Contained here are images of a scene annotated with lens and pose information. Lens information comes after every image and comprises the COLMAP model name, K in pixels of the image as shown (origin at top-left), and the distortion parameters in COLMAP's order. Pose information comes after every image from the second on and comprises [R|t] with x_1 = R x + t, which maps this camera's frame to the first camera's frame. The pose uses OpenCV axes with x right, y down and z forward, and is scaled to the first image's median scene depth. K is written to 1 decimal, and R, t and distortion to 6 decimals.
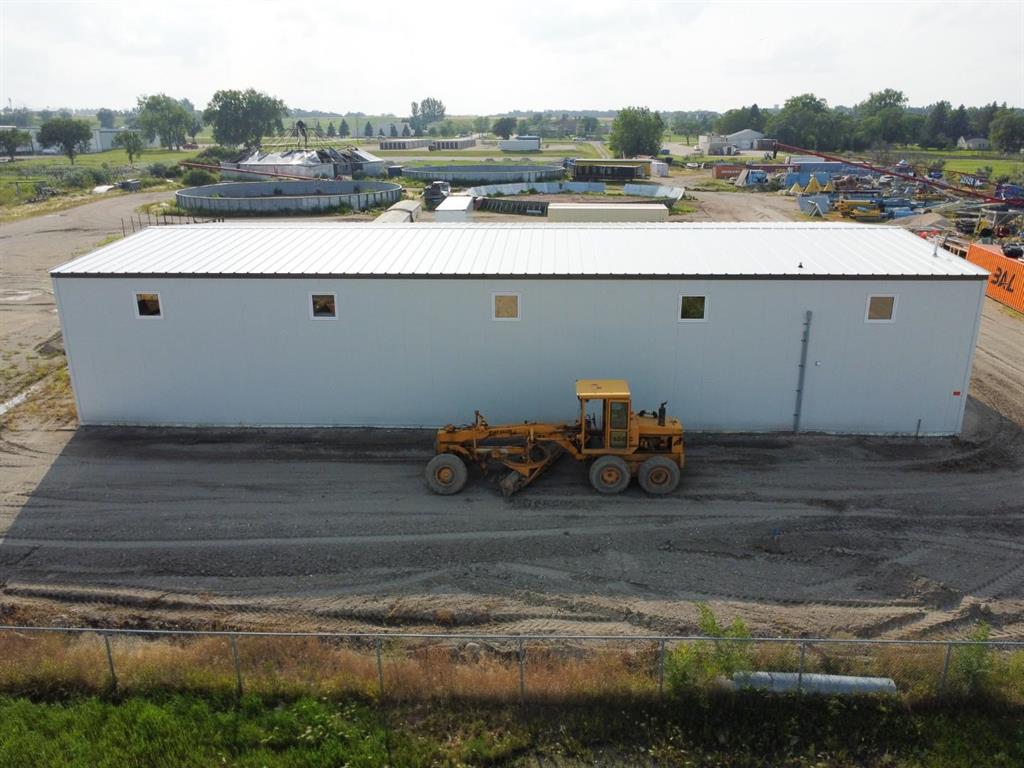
lens RADIAL K [[824.6, 0, 512.0], [0, 824.6, 384.0], [0, 0, 1]] dist [-0.002821, 0.003805]
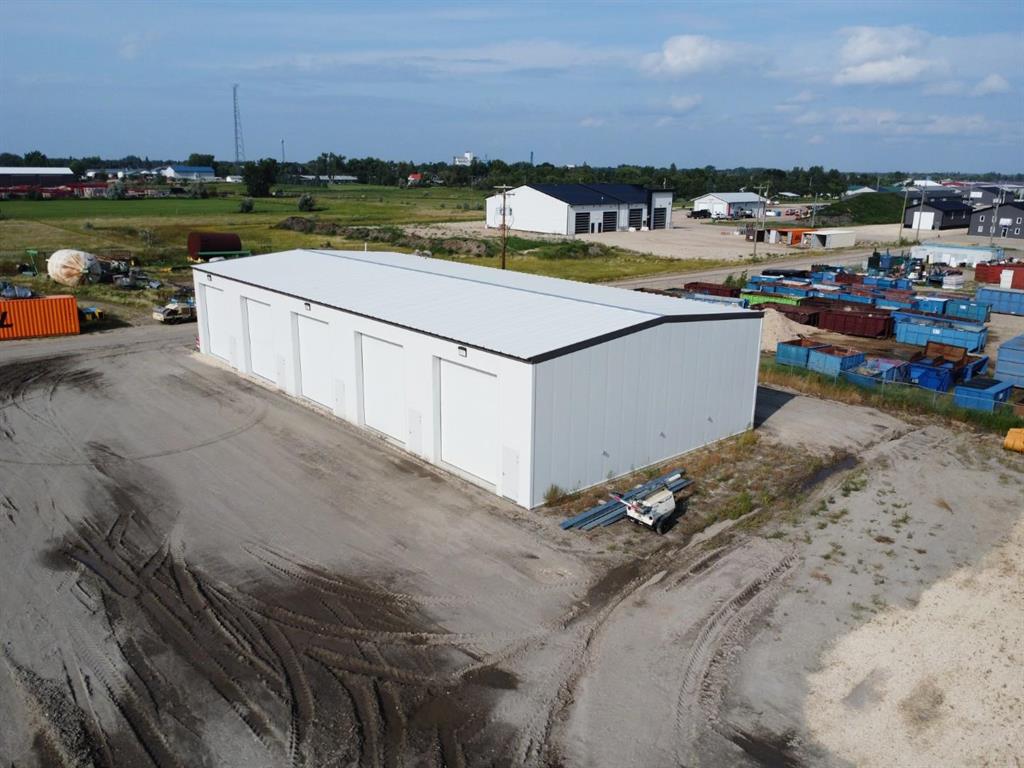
lens RADIAL K [[824.4, 0, 512.0], [0, 824.4, 384.0], [0, 0, 1]] dist [0.001427, 0.001987]
pose [[-0.734724, -0.185112, 0.652621, -1.211424], [0.195956, 0.863121, 0.465427, -0.781764], [-0.649448, 0.469846, -0.597882, 2.226721]]
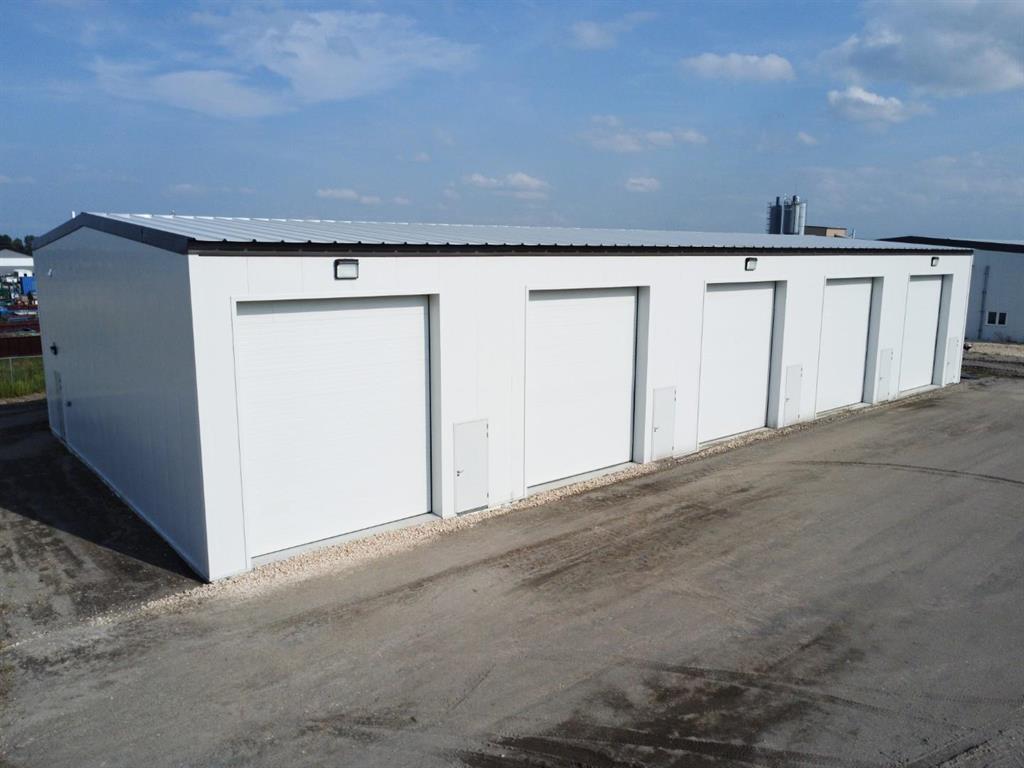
lens RADIAL K [[824.6, 0, 512.0], [0, 824.6, 384.0], [0, 0, 1]] dist [-0.002821, 0.003805]
pose [[-0.671571, 0.122190, -0.730795, 0.877341], [-0.212667, 0.913020, 0.348090, -0.385755], [0.709764, 0.389184, -0.587172, 1.861833]]
